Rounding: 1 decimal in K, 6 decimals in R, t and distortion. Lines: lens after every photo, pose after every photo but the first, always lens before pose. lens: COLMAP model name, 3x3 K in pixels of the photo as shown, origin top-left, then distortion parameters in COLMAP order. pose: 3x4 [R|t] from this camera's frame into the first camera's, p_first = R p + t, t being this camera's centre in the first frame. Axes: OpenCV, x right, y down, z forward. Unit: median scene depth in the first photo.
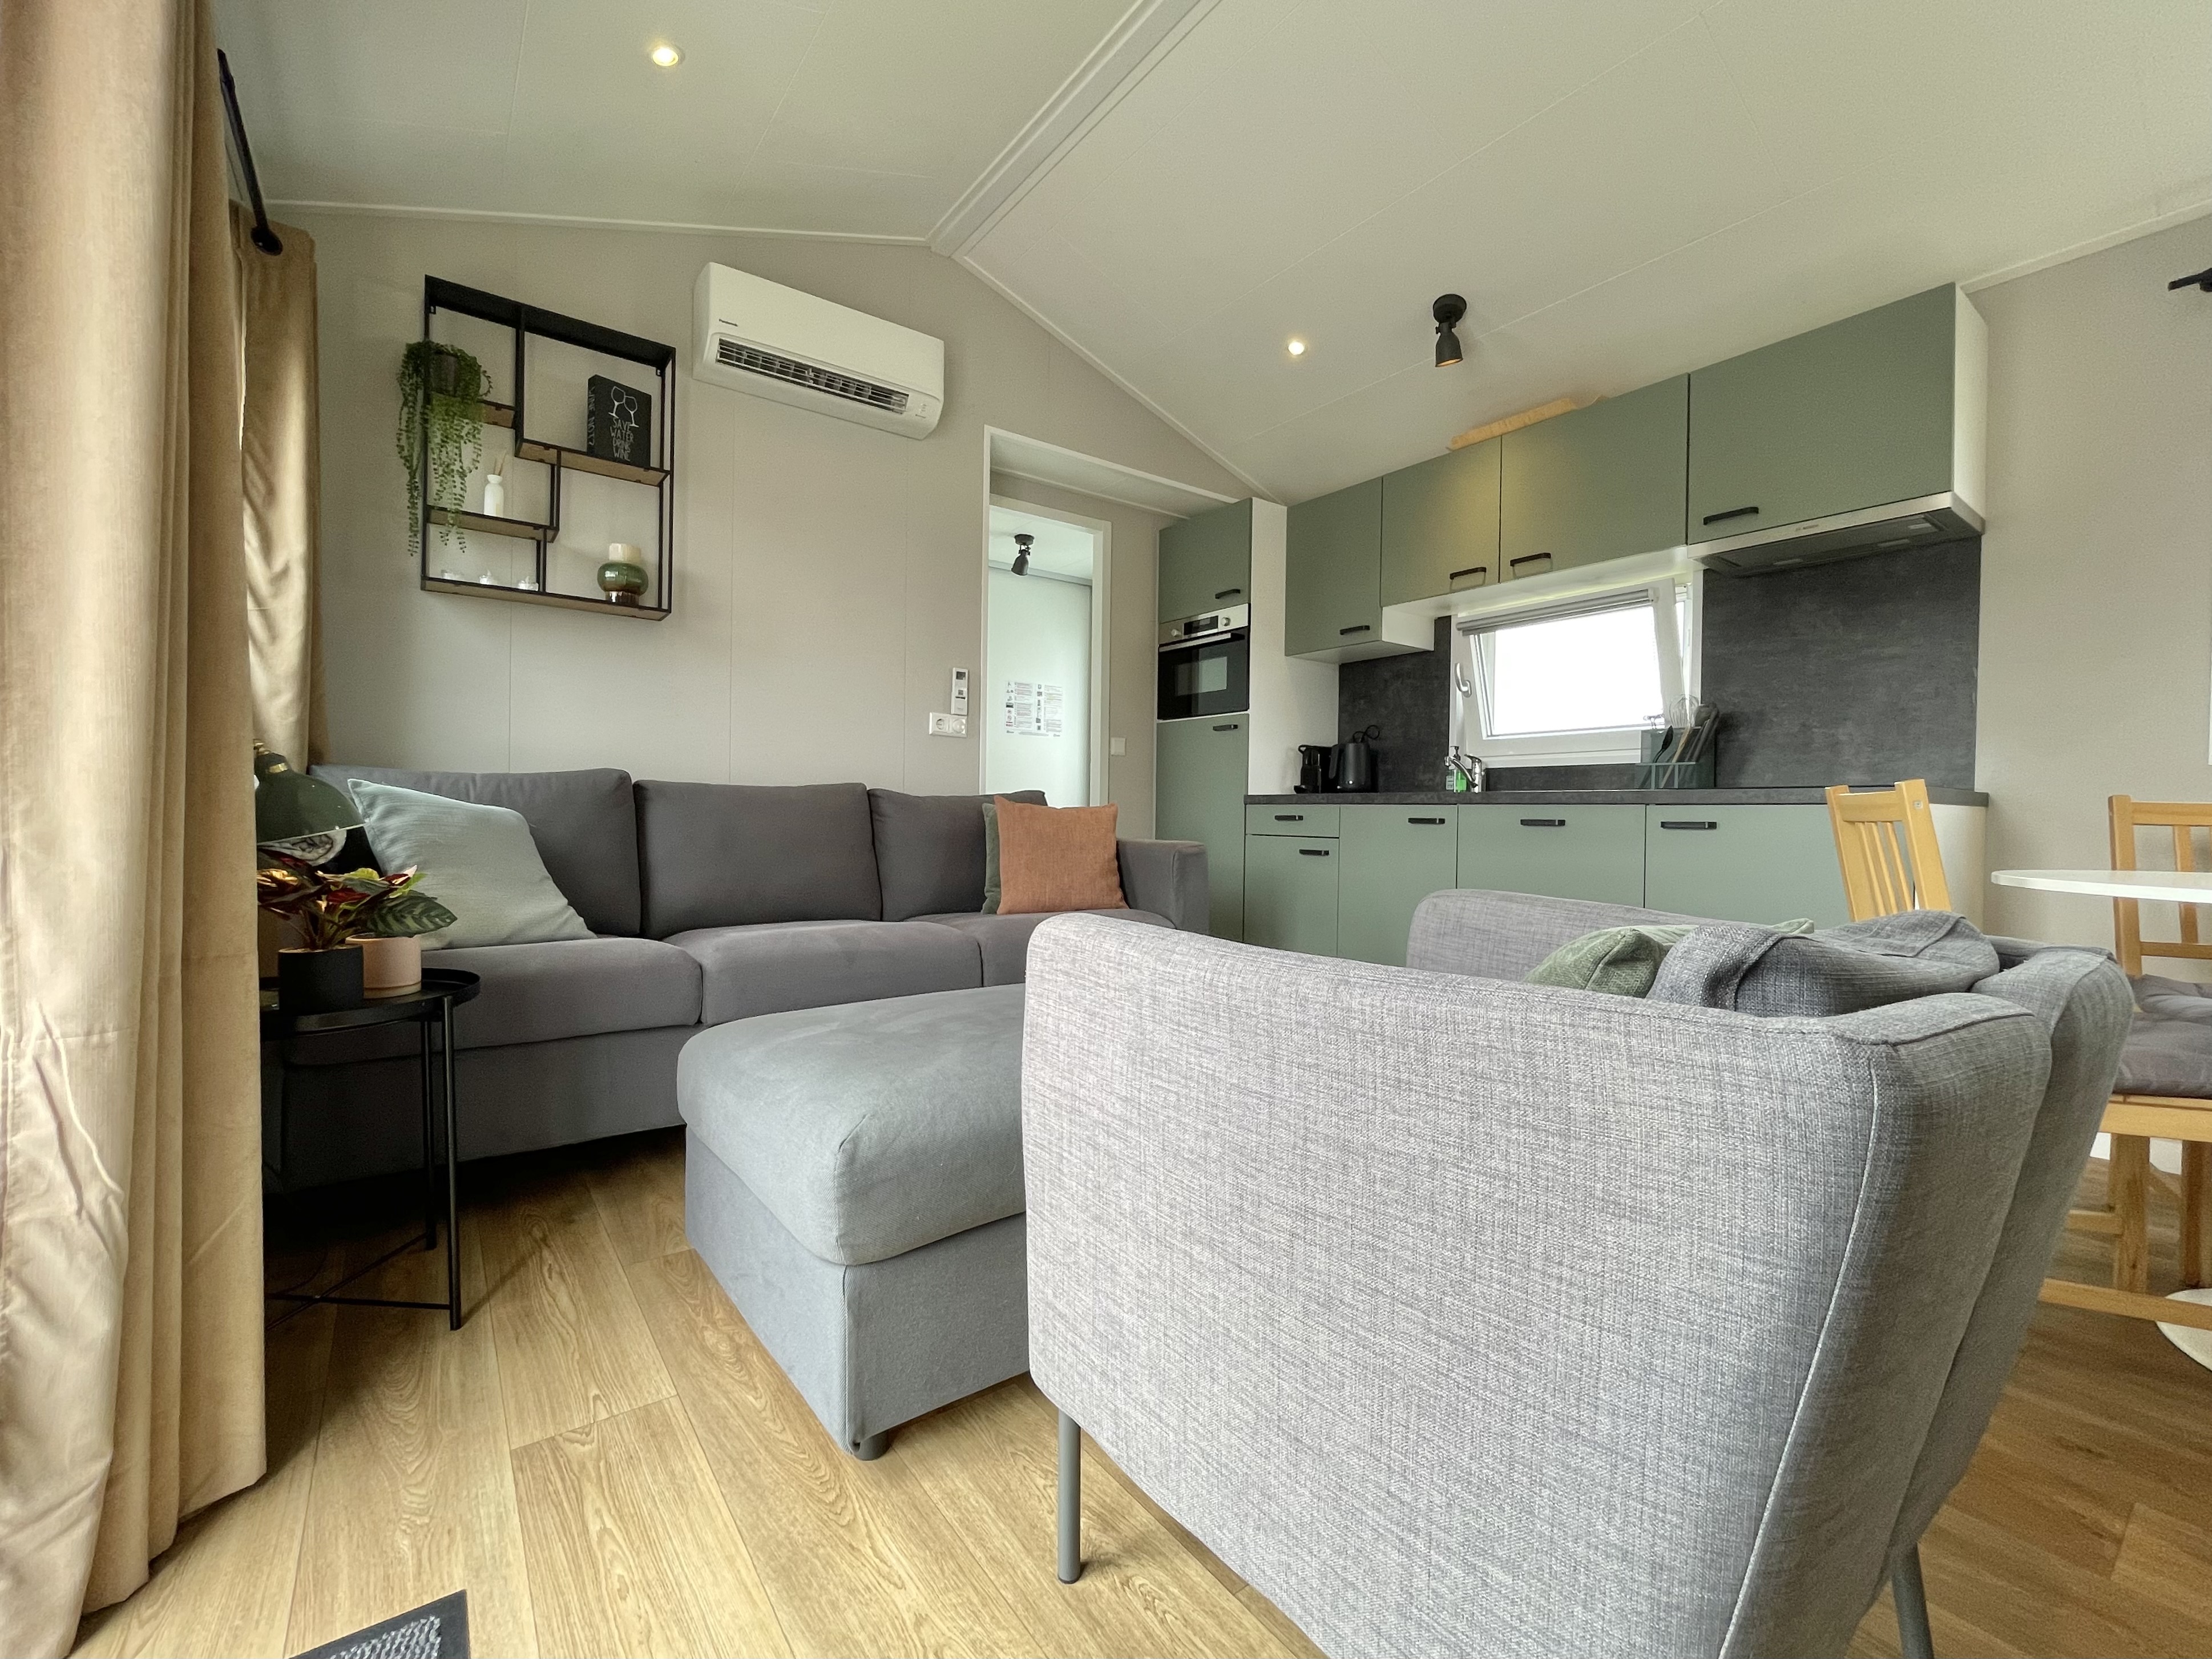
lens RADIAL K [[931.8, 0, 1107.5], [0, 931.8, 823.9], [0, 0, 1]] dist [-0.002545, 0.000131]
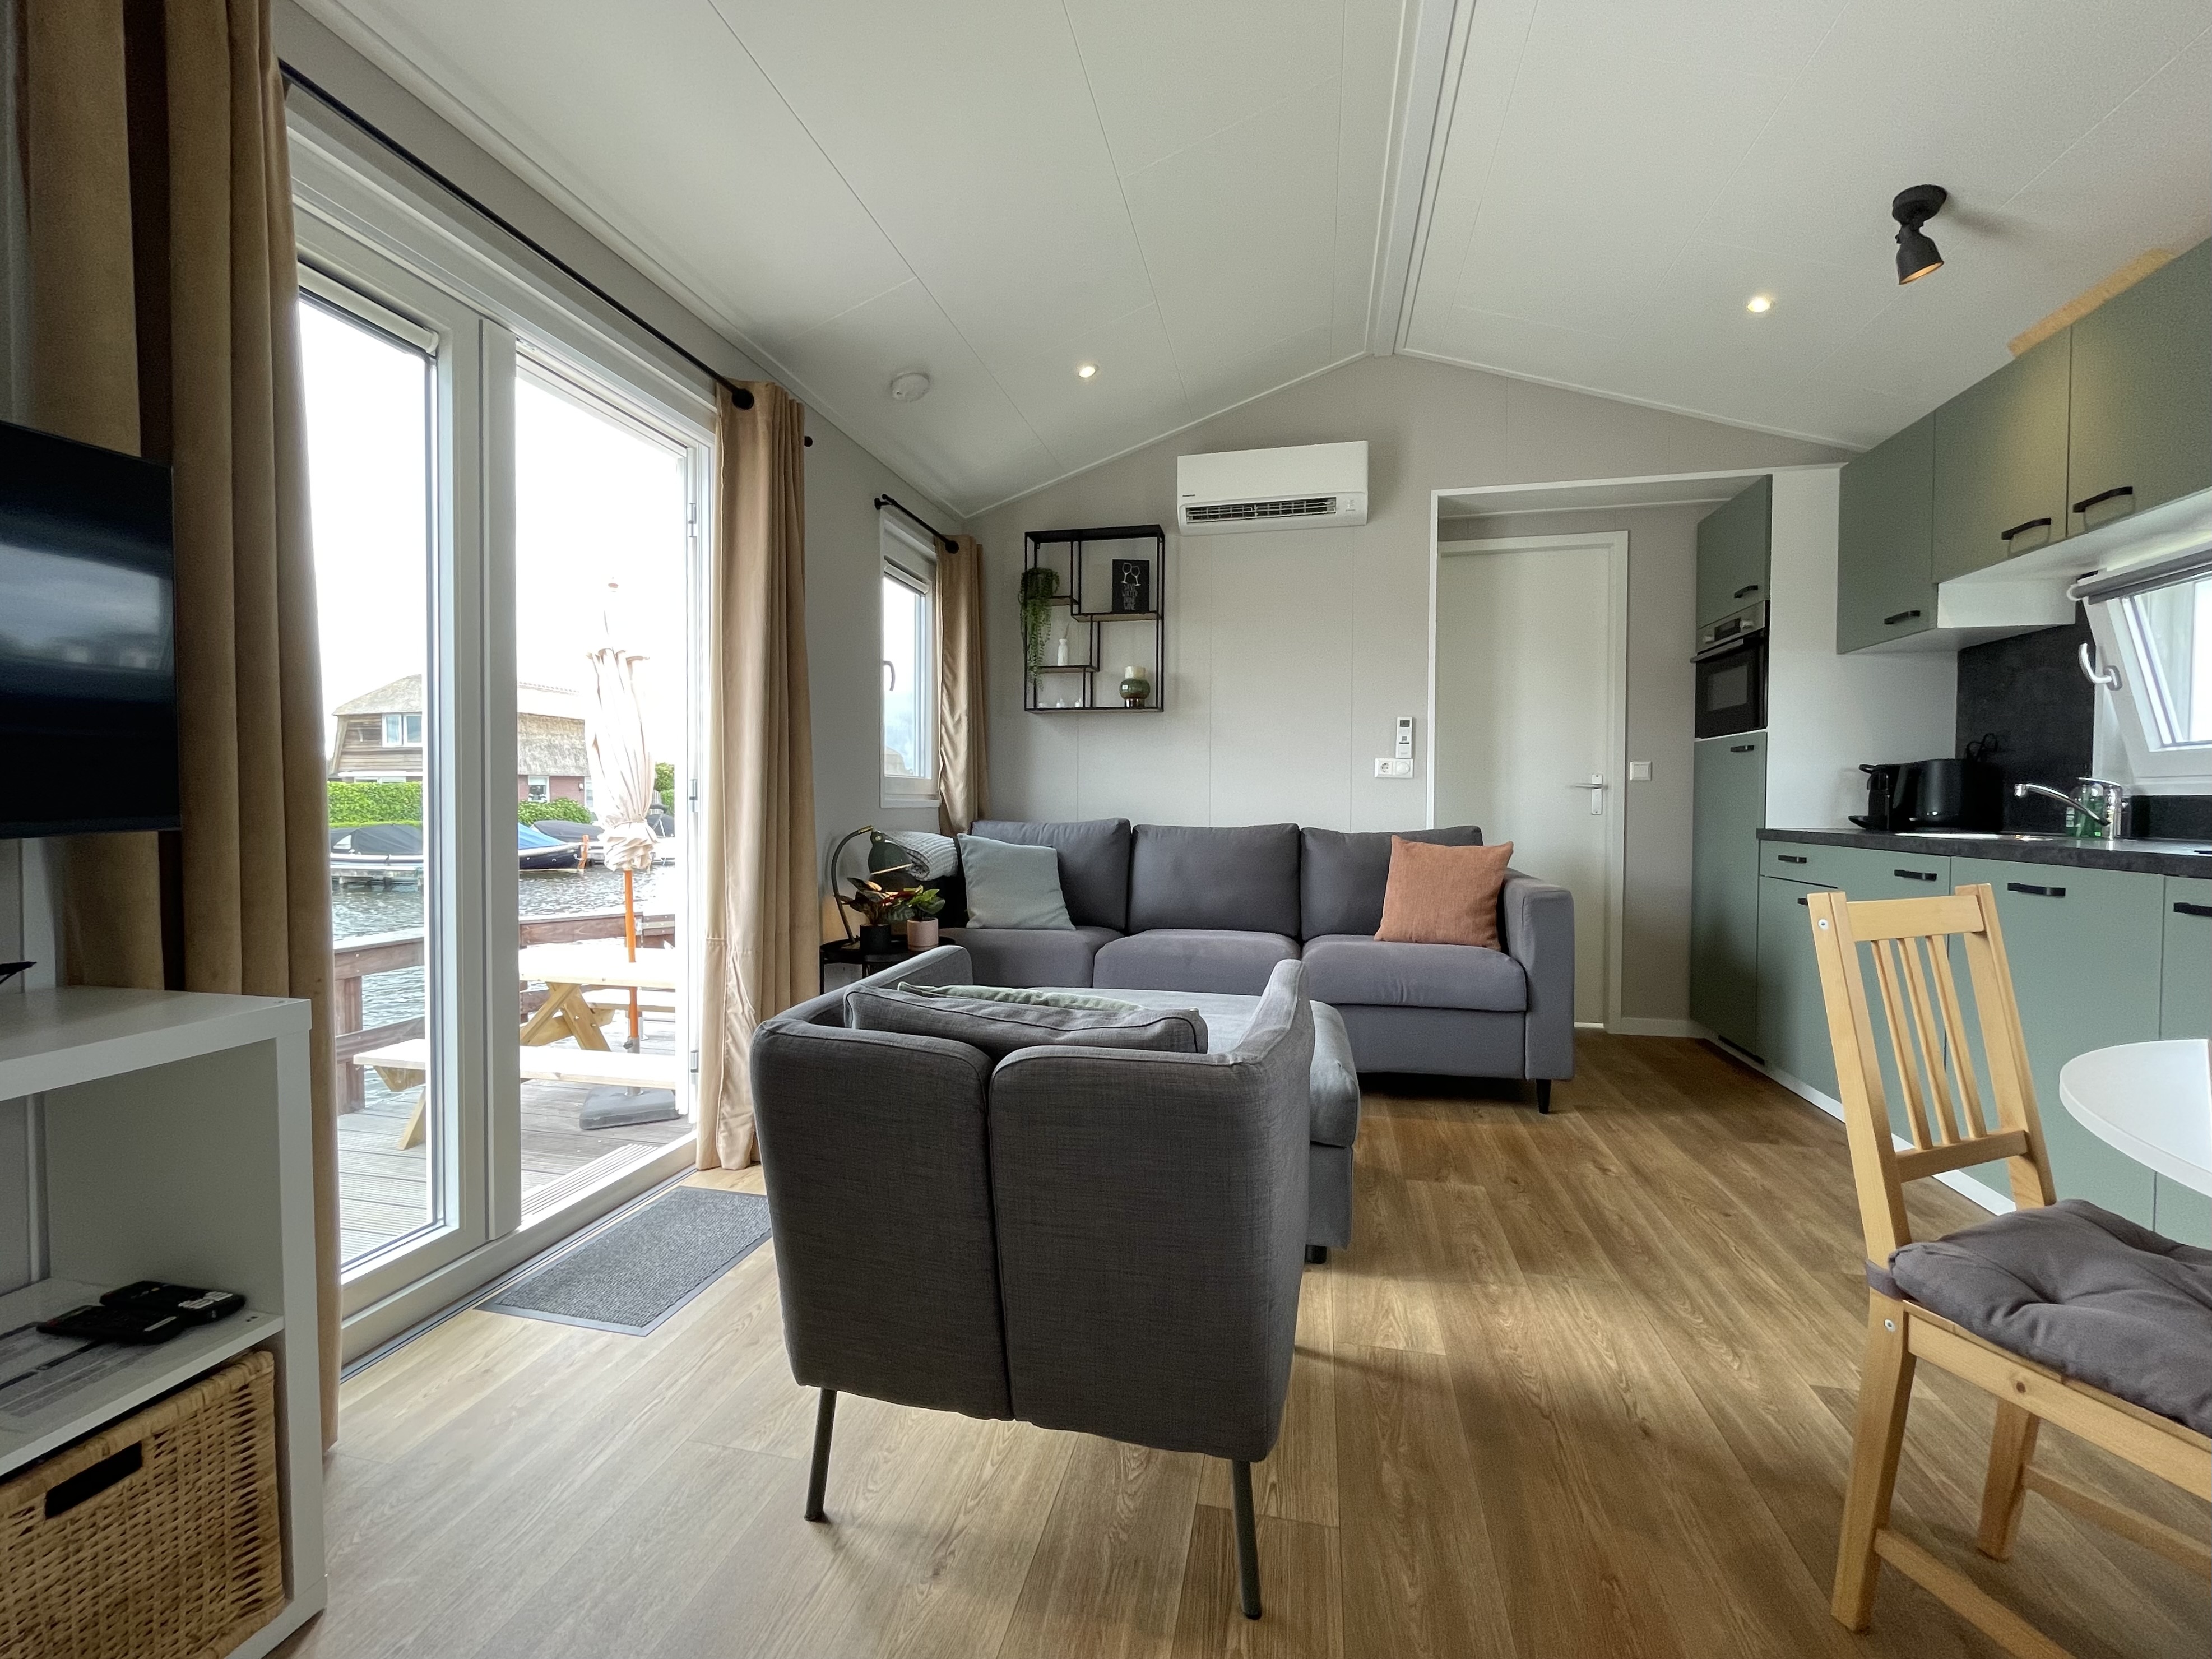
lens RADIAL K [[915.1, 0, 1107.3], [0, 915.1, 824.0], [0, 0, 1]] dist [-0.001334, -0.000850]
pose [[0.652643, 0.006852, -0.757635, 0.563855], [-0.001229, 0.999967, 0.007985, -0.059281], [0.757665, -0.004281, 0.652630, 0.012813]]
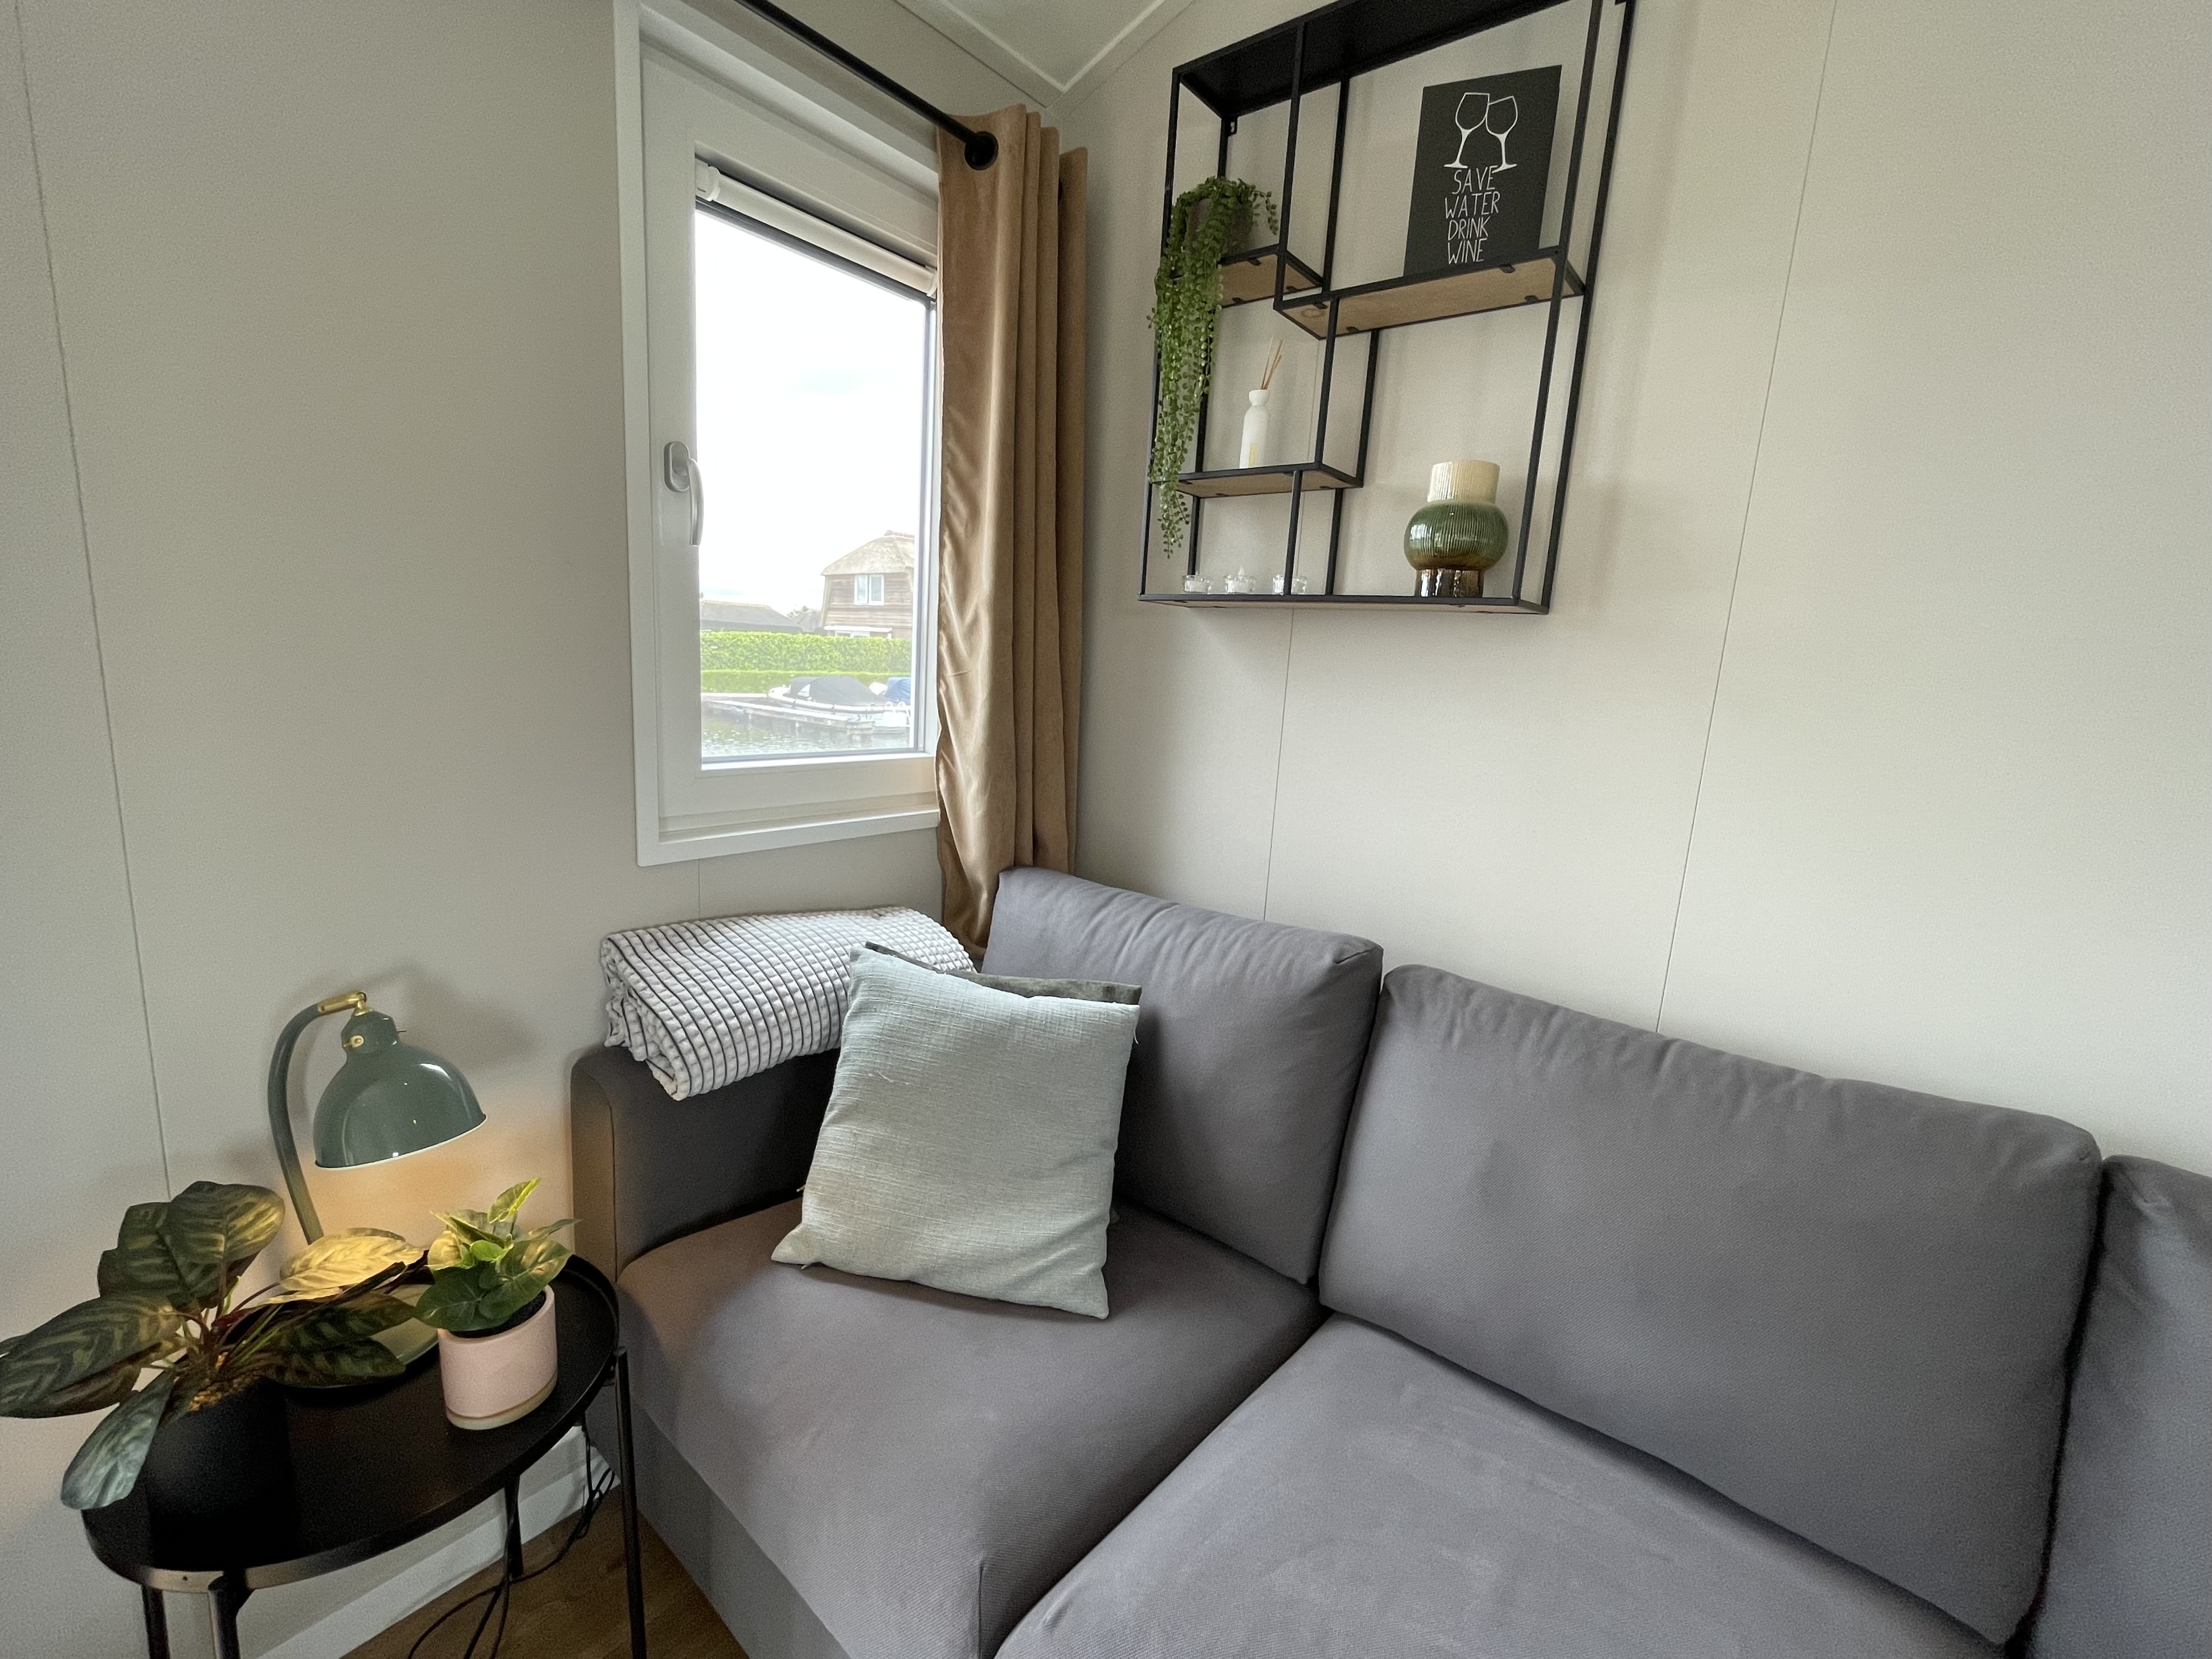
lens RADIAL K [[937.0, 0, 1089.0], [0, 937.0, 822.4], [0, 0, 1]] dist [-0.001929, -0.000284]
pose [[0.233921, 0.168383, -0.957564, -0.087933], [-0.061485, 0.985479, 0.158271, -0.185748], [0.970309, 0.021853, 0.240877, 0.715954]]
